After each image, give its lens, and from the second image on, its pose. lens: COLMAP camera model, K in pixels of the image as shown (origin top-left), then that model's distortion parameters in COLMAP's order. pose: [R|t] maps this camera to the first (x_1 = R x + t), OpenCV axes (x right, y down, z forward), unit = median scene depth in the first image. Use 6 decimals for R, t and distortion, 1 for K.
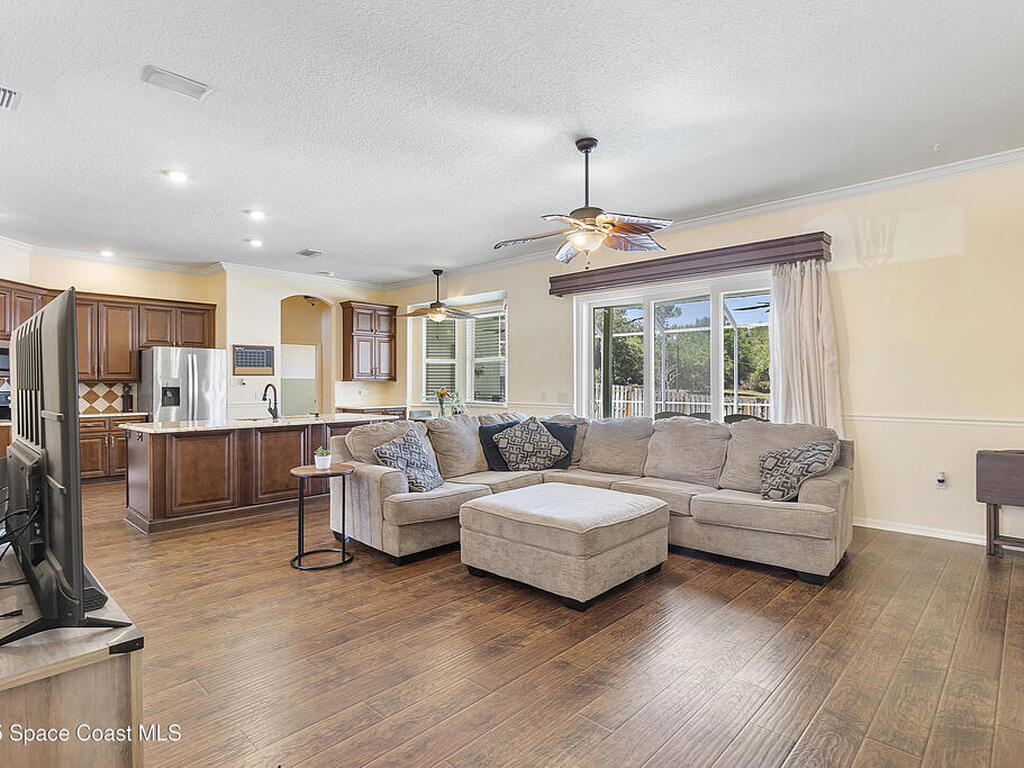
lens RADIAL K [[548.2, 0, 512.0], [0, 548.2, 384.0], [0, 0, 1]] dist [-0.000545, -0.000227]
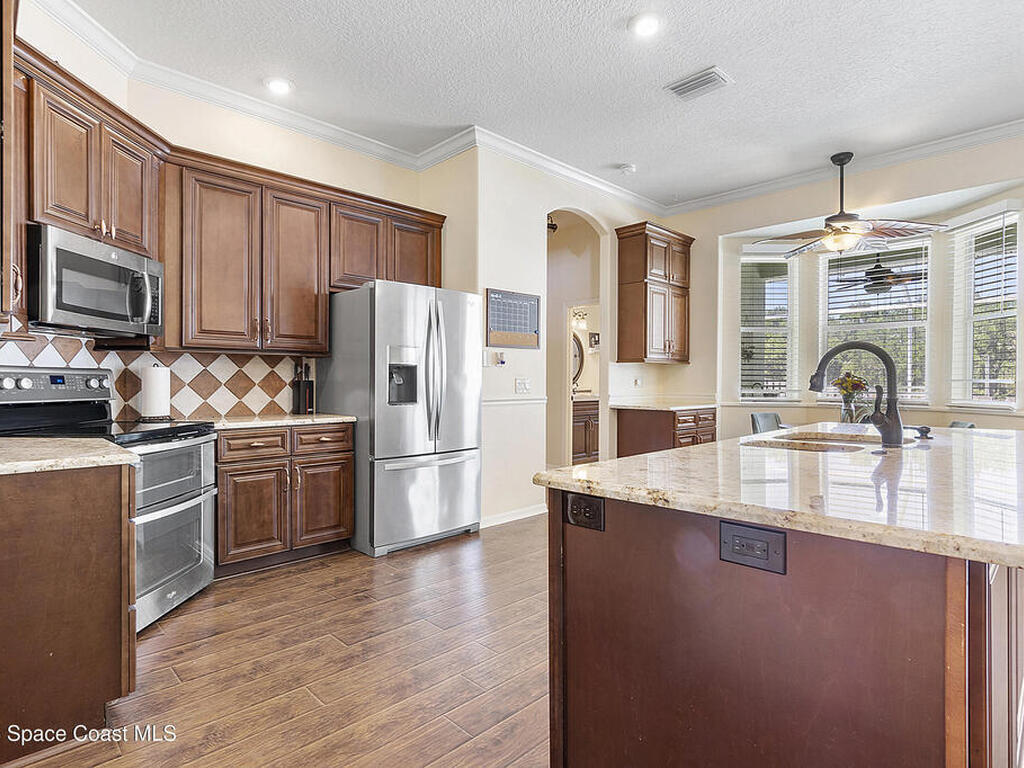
lens RADIAL K [[548.2, 0, 512.0], [0, 548.2, 384.0], [0, 0, 1]] dist [-0.000545, -0.000227]
pose [[0.999360, 0.005756, -0.035311, -0.468100], [-0.005579, 0.999971, 0.005112, 0.018123], [0.035339, -0.004912, 0.999363, 0.474696]]
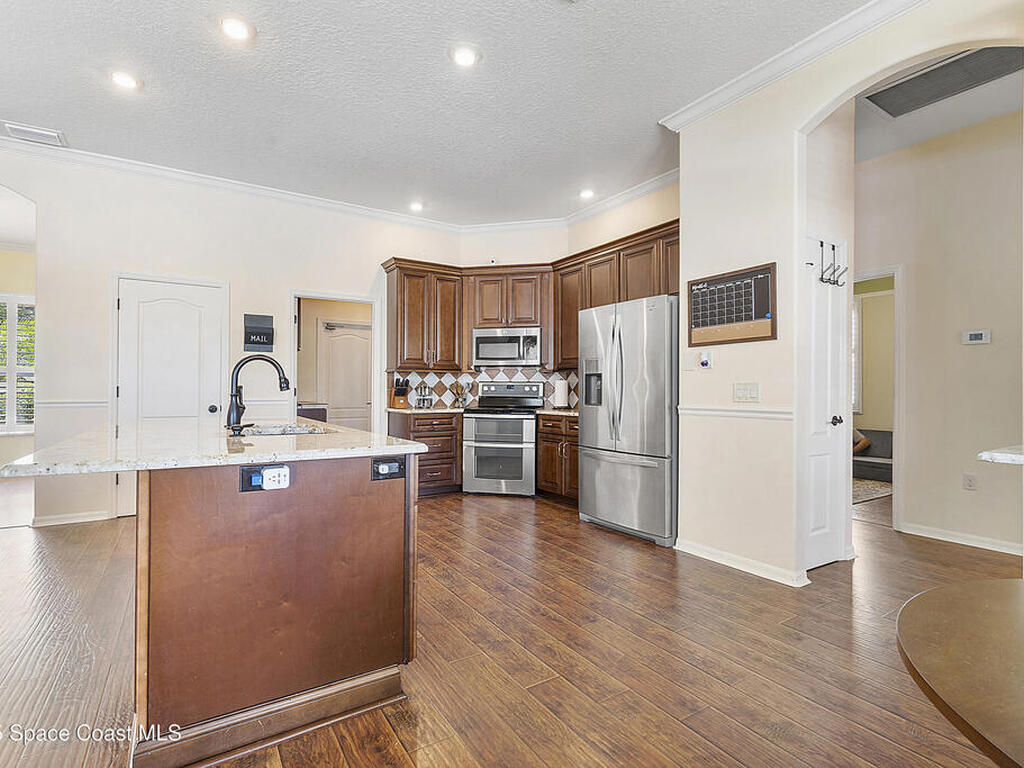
lens RADIAL K [[505.6, 0, 512.0], [0, 505.6, 384.0], [0, 0, 1]] dist [0.000515, 0.000017]
pose [[-0.234345, -0.005054, -0.972140, -0.055455], [-0.001038, 0.999987, -0.004948, 0.018153], [0.972153, -0.000150, -0.234348, 0.959473]]
